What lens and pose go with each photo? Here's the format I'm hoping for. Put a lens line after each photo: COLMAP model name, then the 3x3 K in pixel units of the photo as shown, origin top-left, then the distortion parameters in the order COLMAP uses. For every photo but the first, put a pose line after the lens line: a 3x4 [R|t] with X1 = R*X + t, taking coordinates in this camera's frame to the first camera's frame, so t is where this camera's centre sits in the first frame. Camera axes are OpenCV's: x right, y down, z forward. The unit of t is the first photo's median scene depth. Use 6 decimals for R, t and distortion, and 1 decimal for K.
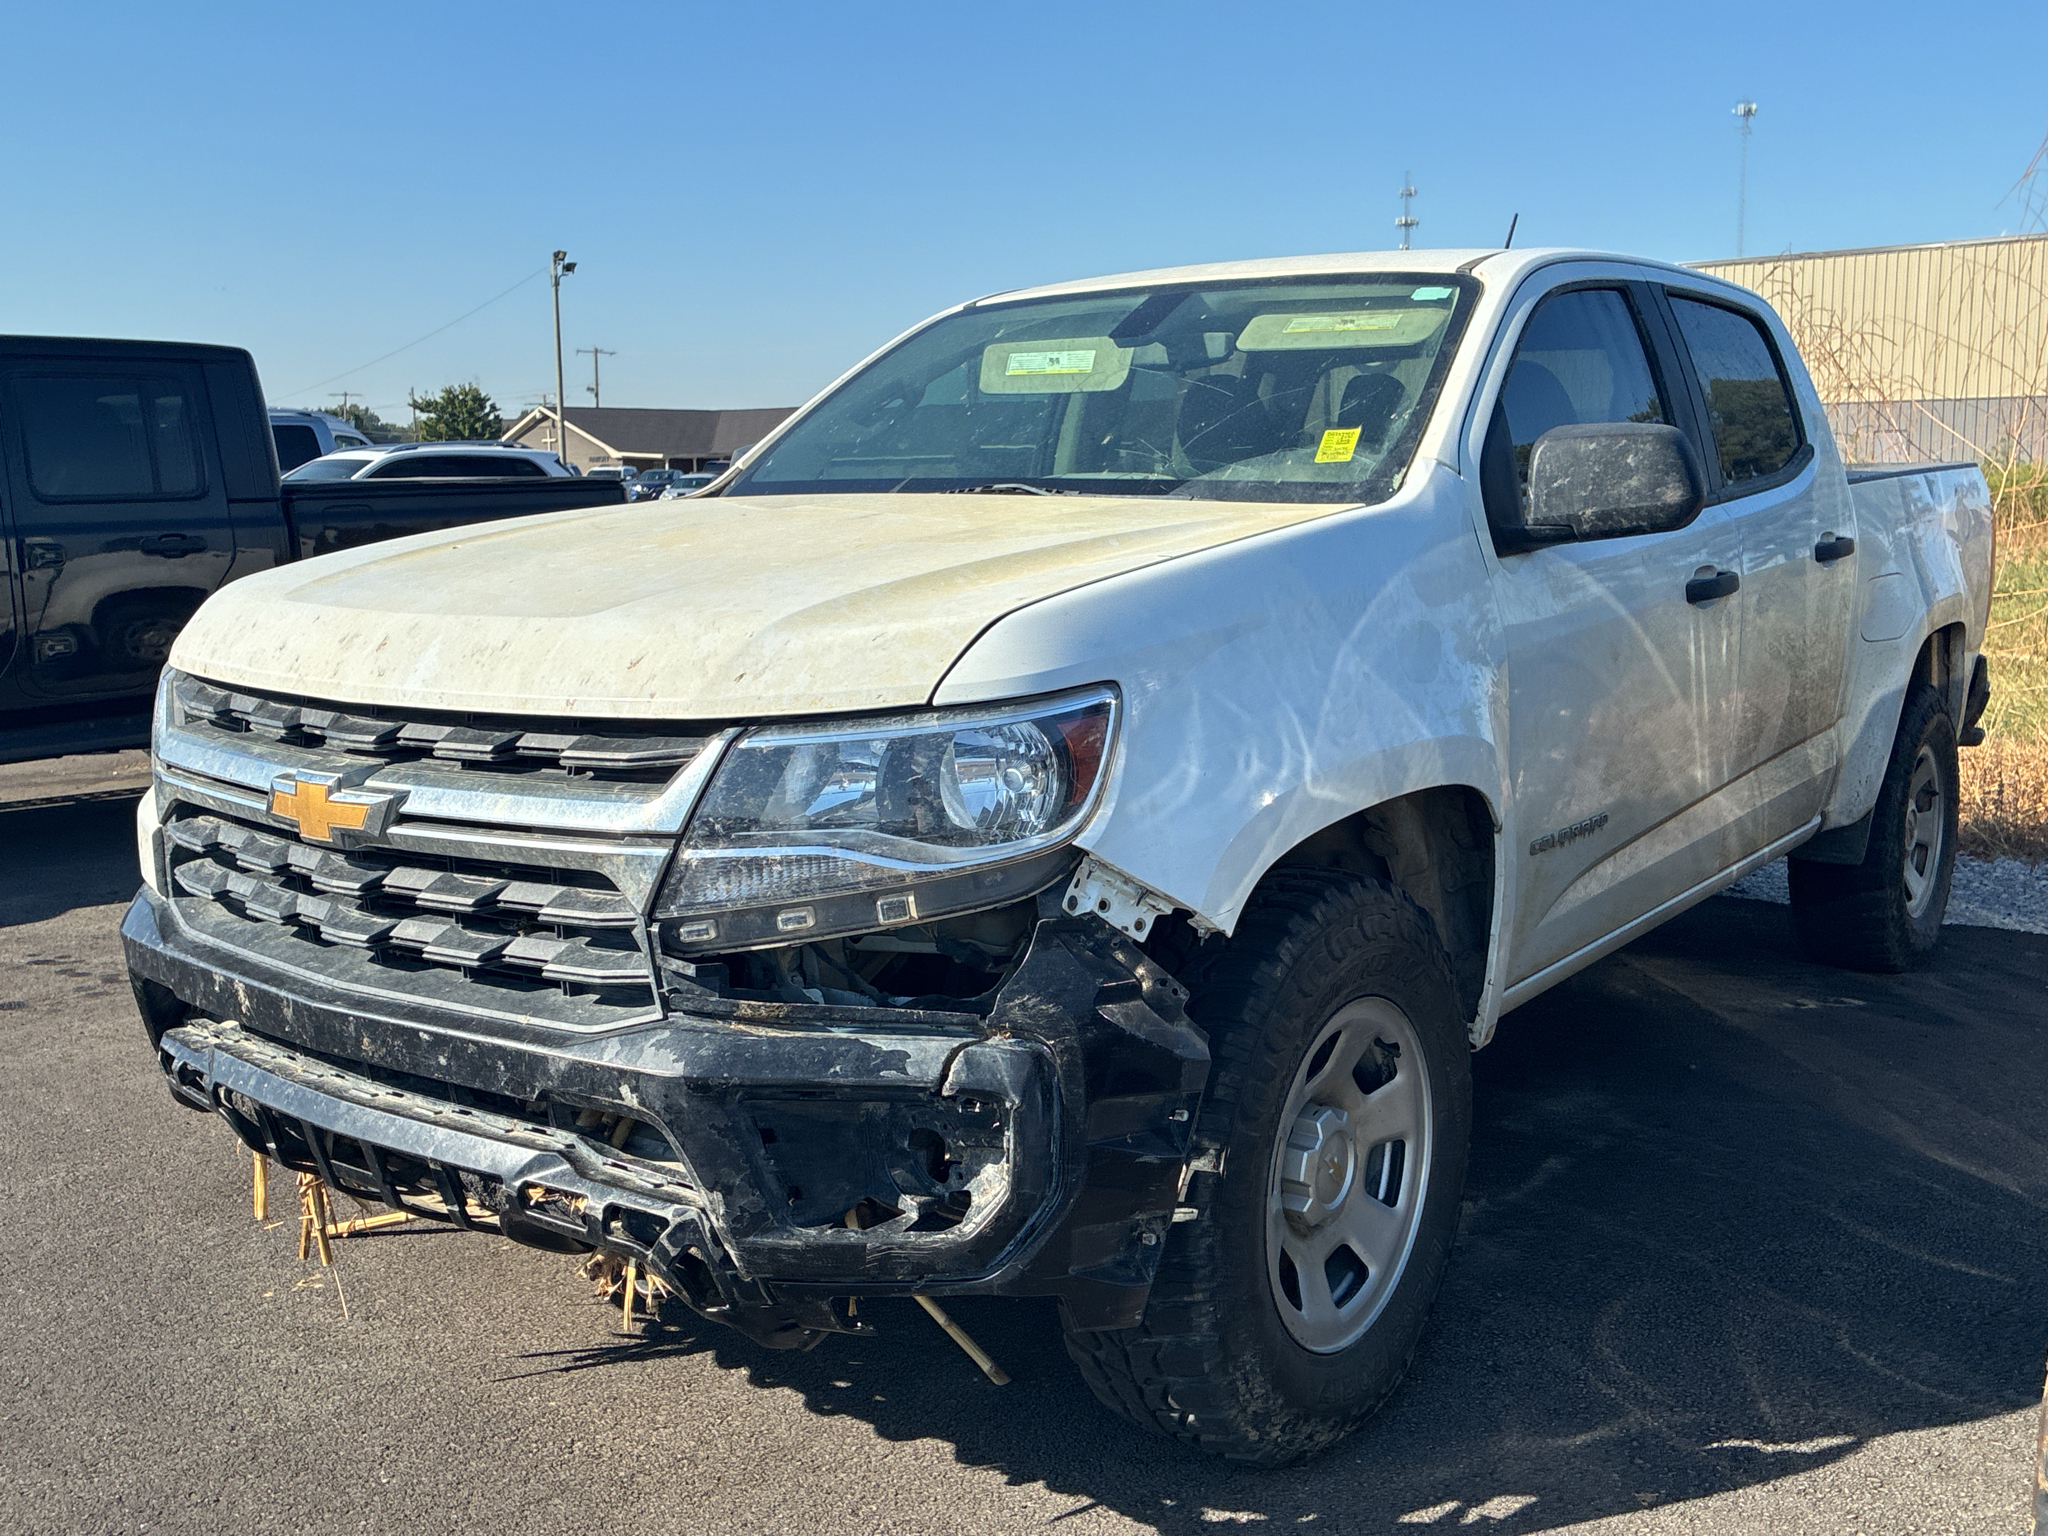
lens RADIAL K [[2895.3, 0, 1024.0], [0, 2895.3, 768.0], [0, 0, 1]] dist [0.213626, -0.511930]
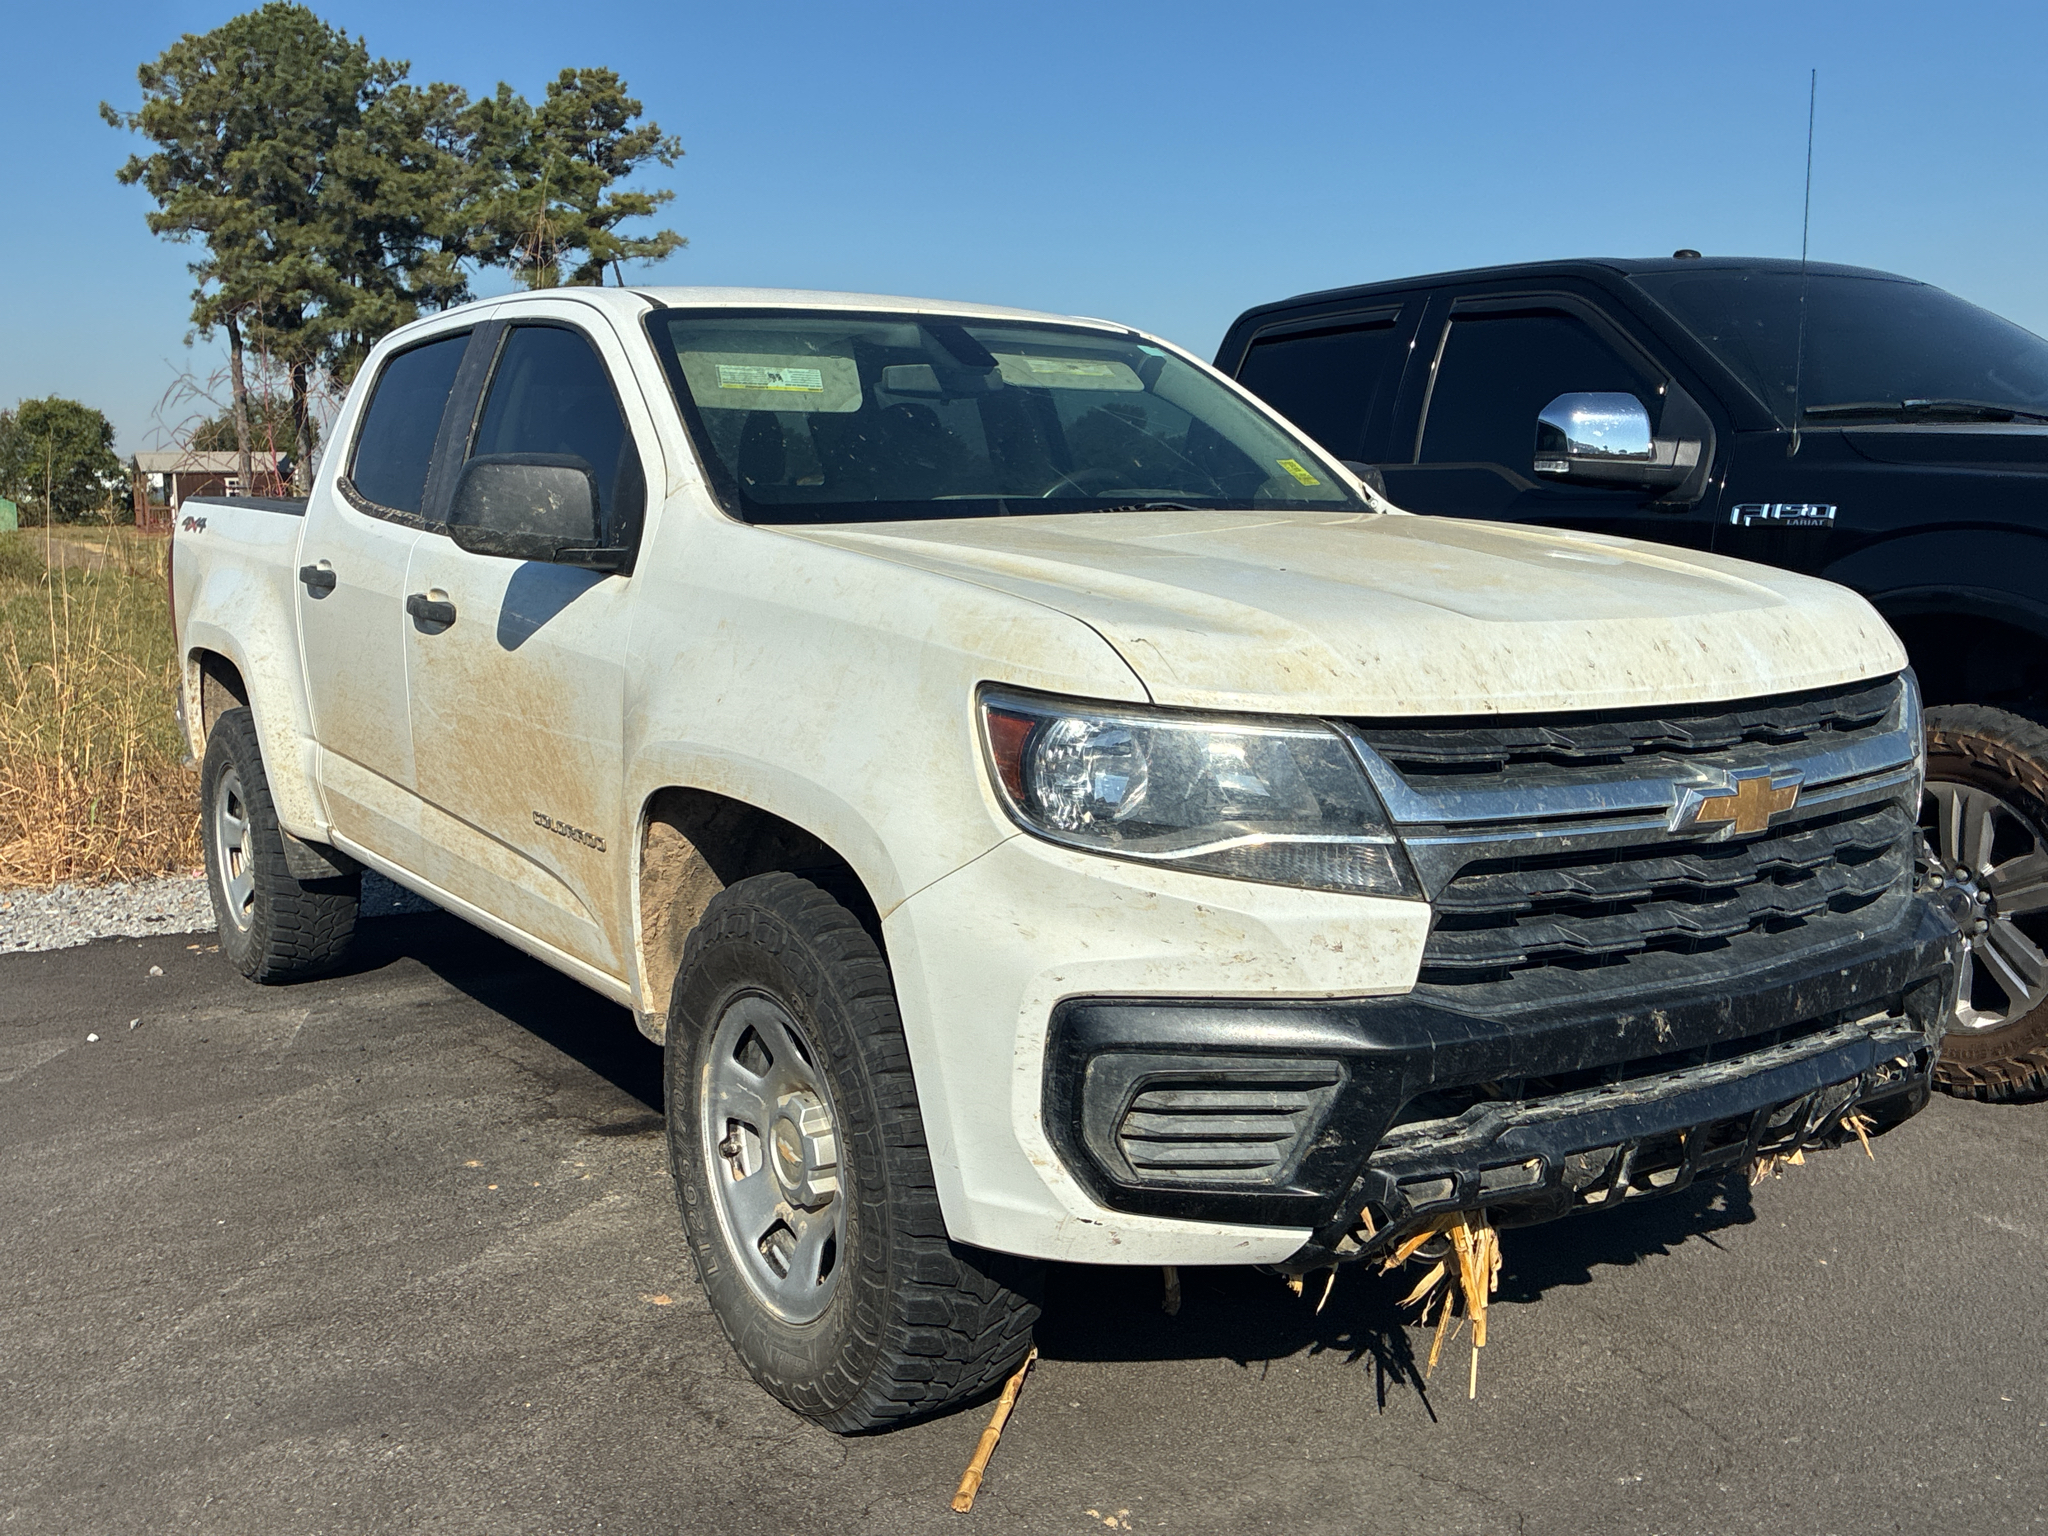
lens RADIAL K [[2895.3, 0, 1024.0], [0, 2895.3, 768.0], [0, 0, 1]] dist [0.213626, -0.511930]
pose [[-0.070298, -0.080341, 0.994285, -1.060320], [0.104913, 0.990628, 0.087463, -0.098793], [-0.991994, 0.110462, -0.061211, 1.109746]]
